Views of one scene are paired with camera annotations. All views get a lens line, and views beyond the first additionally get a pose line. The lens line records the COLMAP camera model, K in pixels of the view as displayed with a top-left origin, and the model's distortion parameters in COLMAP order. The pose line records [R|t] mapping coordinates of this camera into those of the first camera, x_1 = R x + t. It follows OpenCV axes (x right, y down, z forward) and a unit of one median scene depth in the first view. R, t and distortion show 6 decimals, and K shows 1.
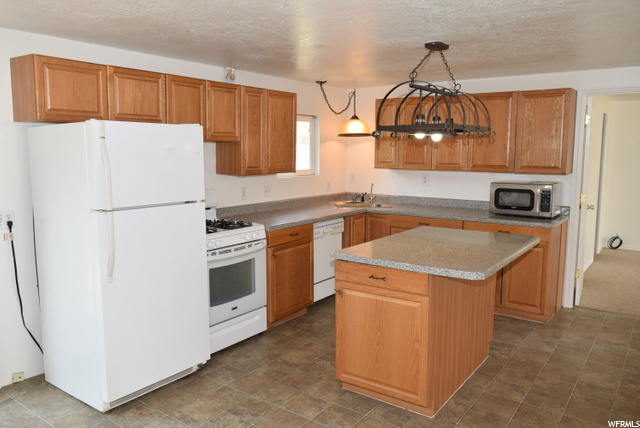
lens RADIAL K [[492.5, 0, 318.2], [0, 492.5, 212.7], [0, 0, 1]] dist [-0.013518, -0.001400]
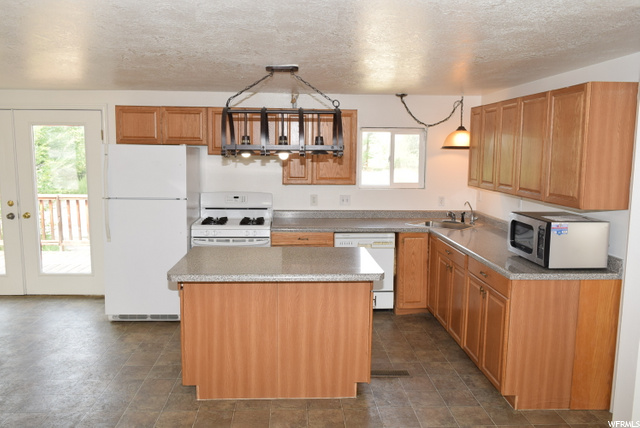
lens RADIAL K [[500.9, 0, 317.3], [0, 500.9, 213.7], [0, 0, 1]] dist [0.002582, -0.000542]
pose [[0.631138, 0.101478, -0.769003, 0.976327], [-0.107628, 0.993272, 0.042741, -0.074956], [0.768167, 0.055791, 0.637814, 0.339582]]
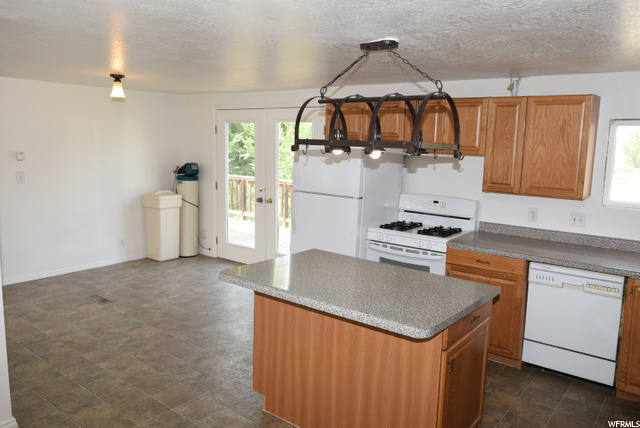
lens RADIAL K [[495.7, 0, 320.0], [0, 495.7, 214.0], [0, 0, 1]] dist [-0.009875, -0.003843]
pose [[-0.040179, 0.143381, -0.988852, 0.961088], [-0.156197, 0.976583, 0.147949, -0.144962], [0.986908, 0.160400, -0.016843, 0.823595]]
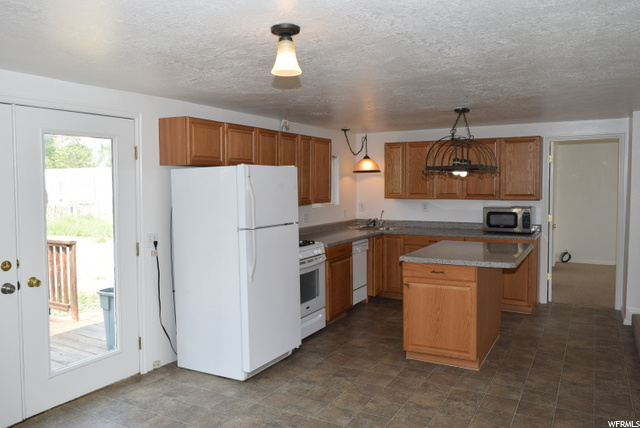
lens RADIAL K [[495.7, 0, 320.0], [0, 495.7, 214.0], [0, 0, 1]] dist [-0.009875, -0.003843]
pose [[0.992463, -0.019445, 0.120995, -0.296996], [0.027383, 0.997555, -0.064293, 0.035584], [-0.119449, 0.067122, 0.990569, -0.302127]]
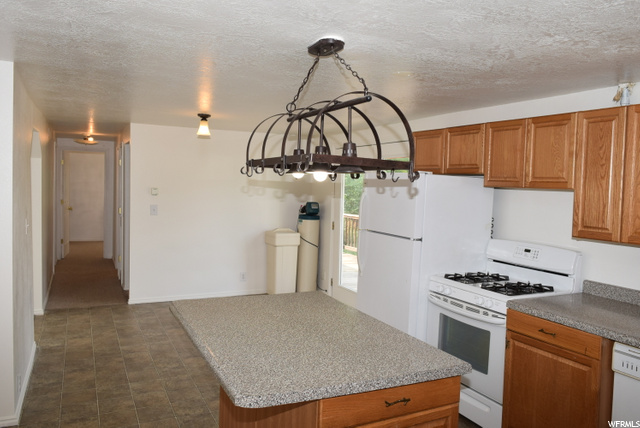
lens RADIAL K [[495.7, 0, 320.0], [0, 495.7, 214.0], [0, 0, 1]] dist [-0.009875, -0.003843]
pose [[-0.470759, 0.035177, -0.881560, 0.752687], [-0.145800, 0.982364, 0.117058, -0.160789], [0.870131, 0.183637, -0.457328, 1.166368]]
